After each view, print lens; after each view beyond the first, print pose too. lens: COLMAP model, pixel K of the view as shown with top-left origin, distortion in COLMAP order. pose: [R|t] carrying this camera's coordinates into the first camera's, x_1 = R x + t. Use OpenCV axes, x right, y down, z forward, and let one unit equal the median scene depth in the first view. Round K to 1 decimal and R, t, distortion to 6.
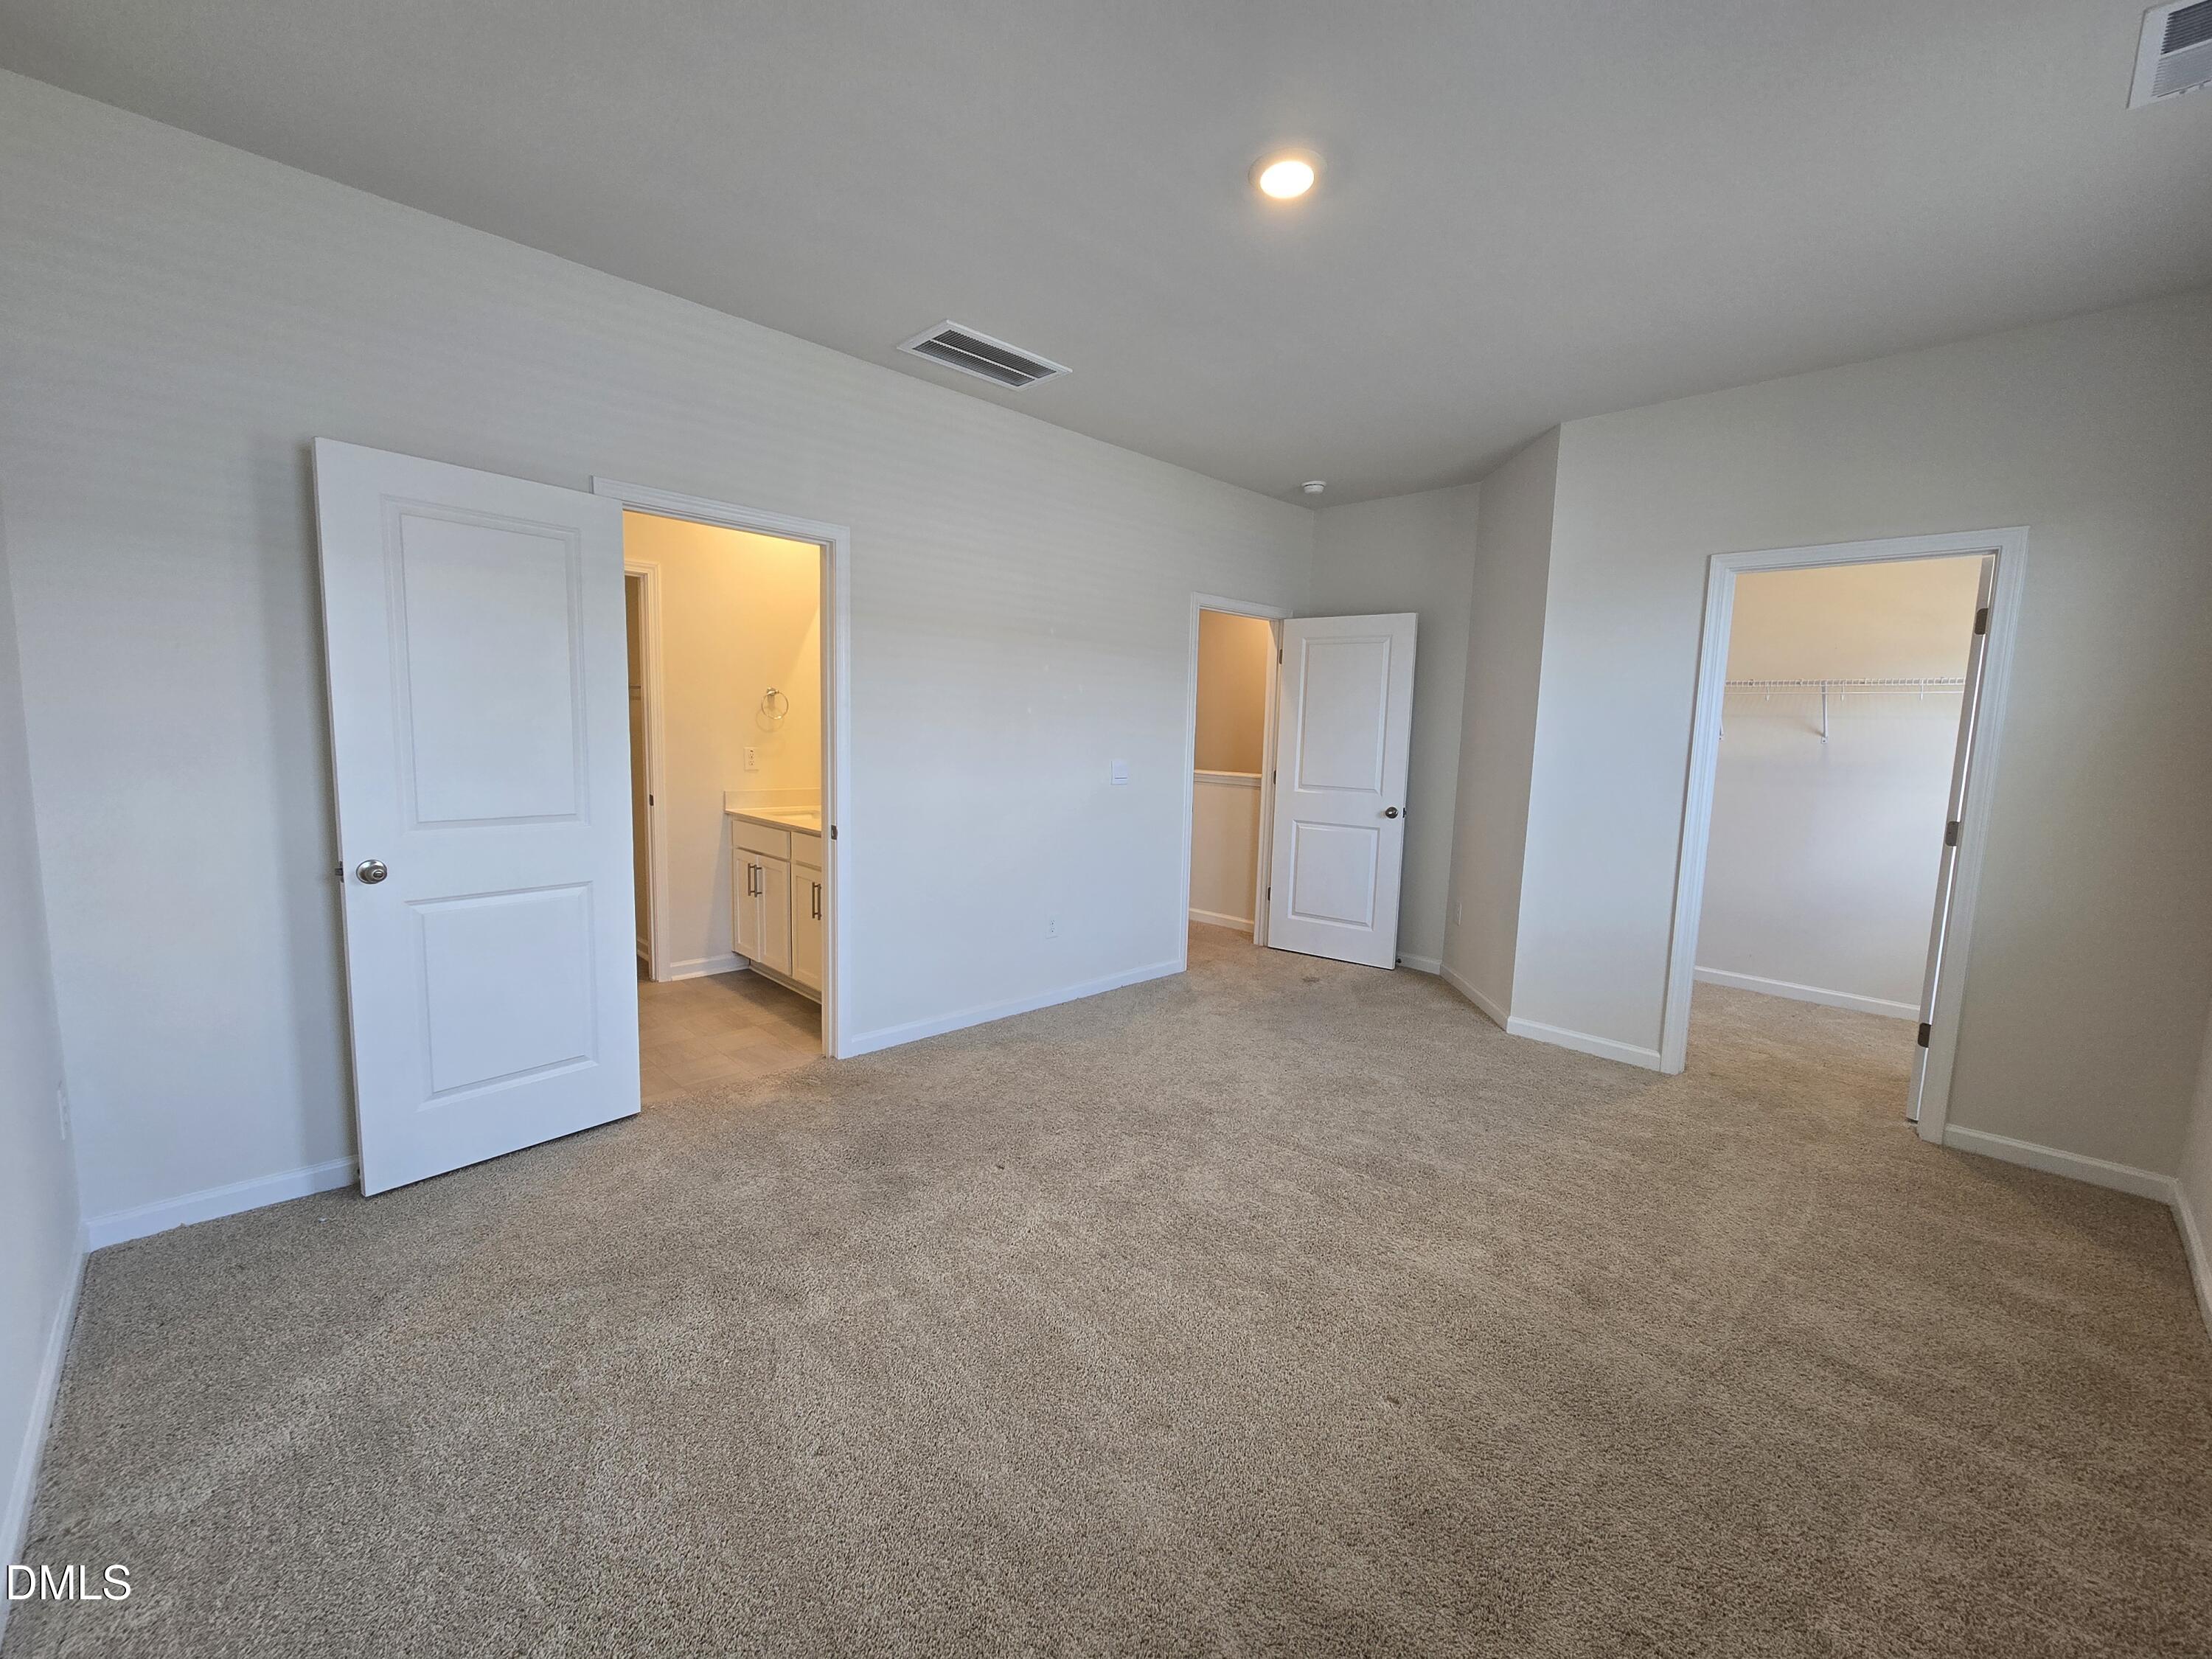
lens RADIAL K [[901.4, 0, 1106.0], [0, 901.4, 829.5], [0, 0, 1]] dist [0.000187, 0.000049]
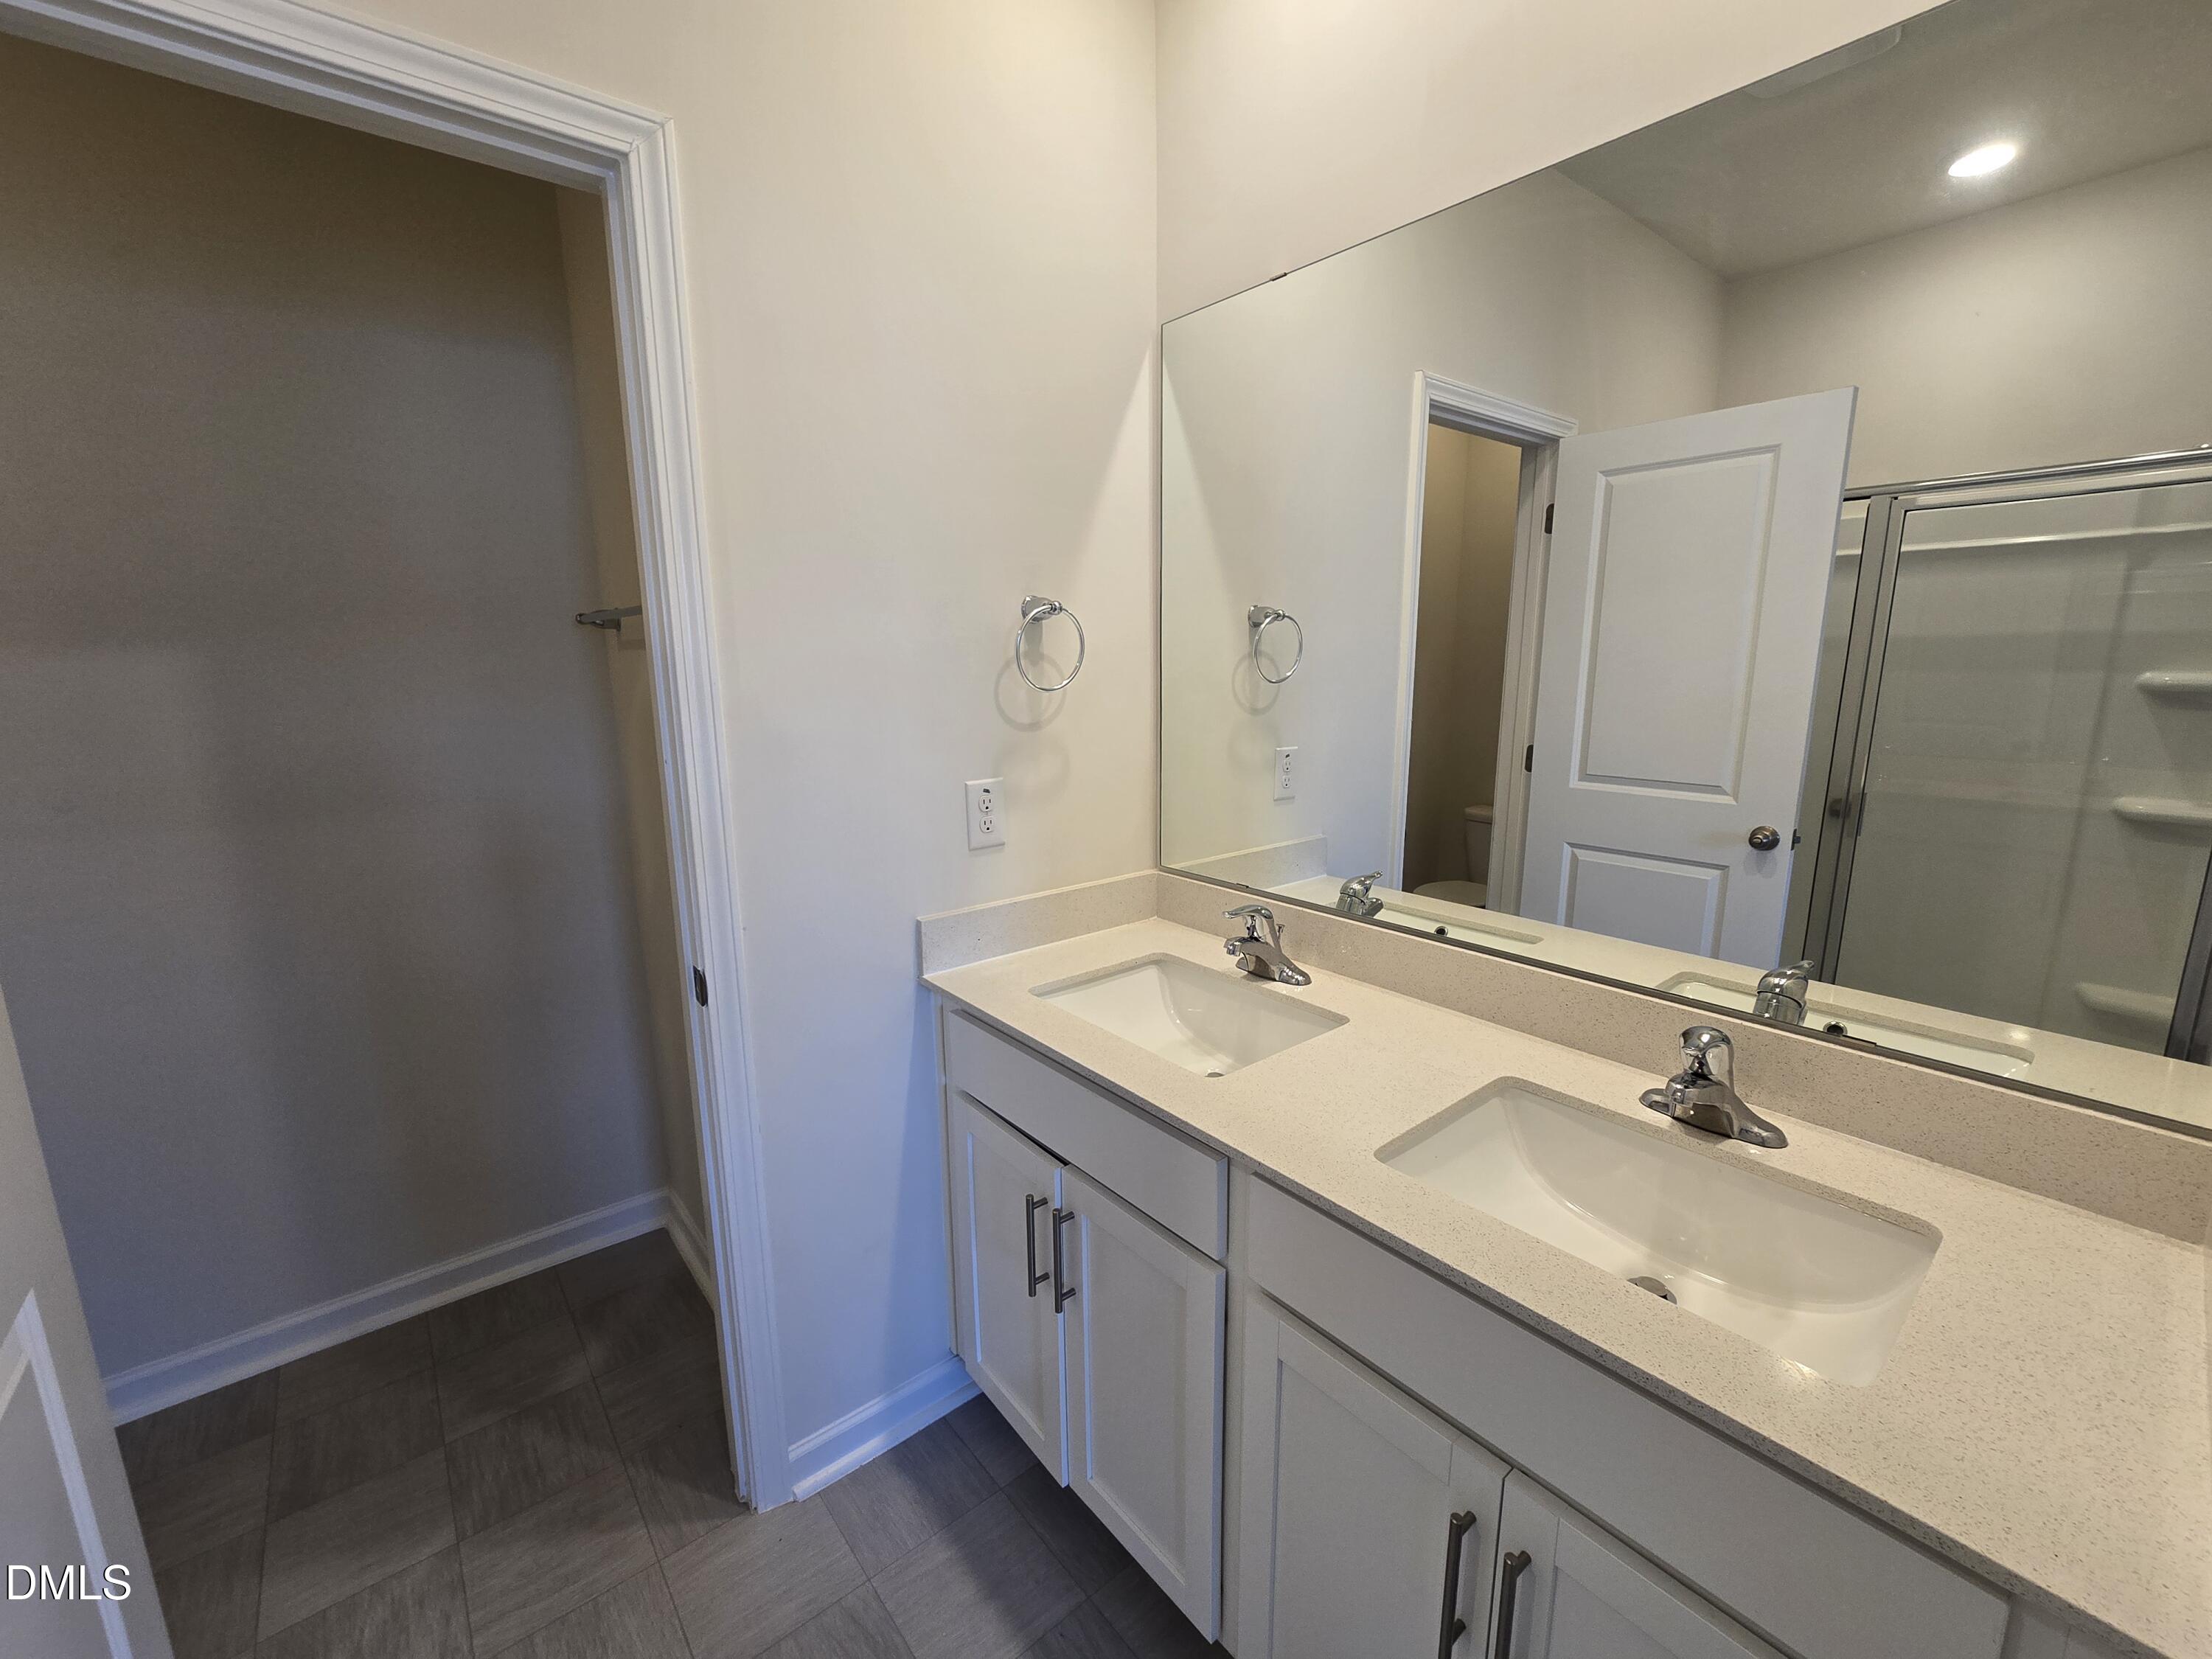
lens RADIAL K [[901.4, 0, 1106.0], [0, 901.4, 829.5], [0, 0, 1]] dist [0.000187, 0.000049]
pose [[0.996295, -0.022943, -0.082883, -0.335401], [0.029124, 0.996821, 0.074157, -0.100171], [0.080918, -0.076297, 0.993796, 0.698510]]
